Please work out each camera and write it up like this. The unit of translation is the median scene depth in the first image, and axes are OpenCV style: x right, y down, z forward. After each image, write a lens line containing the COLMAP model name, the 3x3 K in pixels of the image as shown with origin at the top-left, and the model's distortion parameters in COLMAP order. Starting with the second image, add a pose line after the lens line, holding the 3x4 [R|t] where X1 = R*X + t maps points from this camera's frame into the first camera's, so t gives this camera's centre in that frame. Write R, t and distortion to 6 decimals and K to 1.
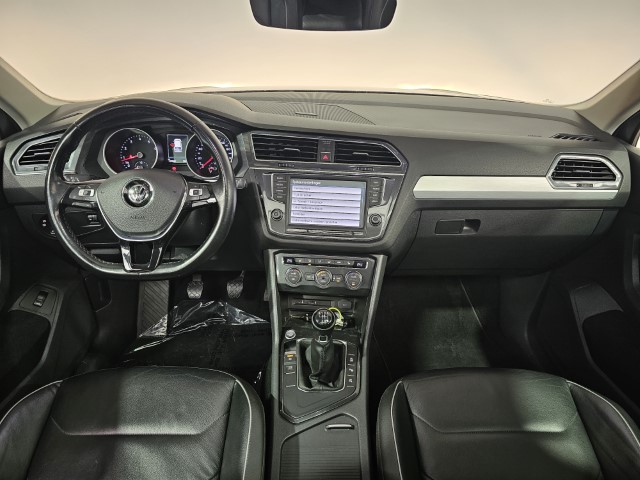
lens RADIAL K [[432.4, 0, 320.0], [0, 432.4, 240.0], [0, 0, 1]] dist [0.081617, -0.096909]
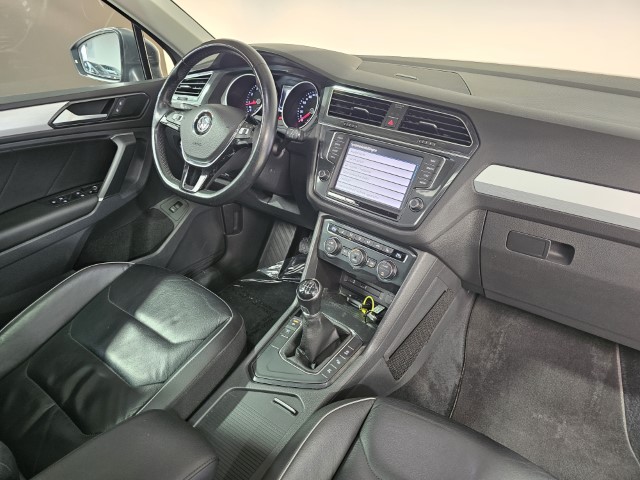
lens RADIAL K [[430.9, 0, 318.7], [0, 430.9, 235.0], [0, 0, 1]] dist [0.081697, -0.088846]
pose [[0.795151, 0.282776, -0.536445, 0.423411], [-0.283483, 0.955344, 0.083395, -0.008051], [0.536072, 0.085761, 0.839805, 0.212273]]
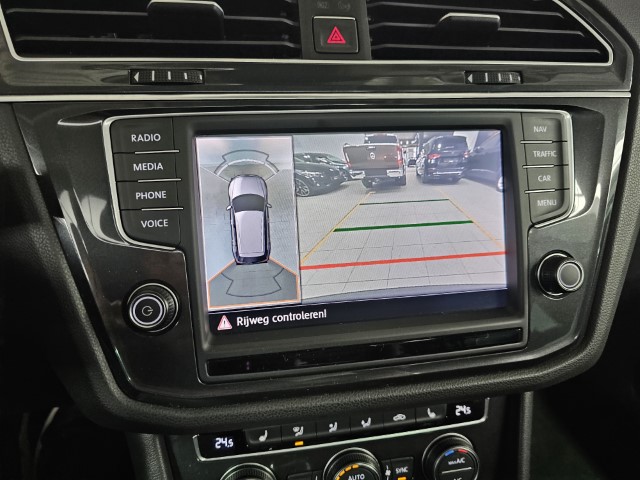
lens RADIAL K [[438.4, 0, 322.7], [0, 438.4, 234.2], [0, 0, 1]] dist [0.046377, -0.045060]
pose [[0.966471, -0.114916, 0.229625, -0.062273], [0.102462, 0.992579, 0.065486, -0.098698], [-0.235446, -0.039763, 0.971074, 0.753382]]
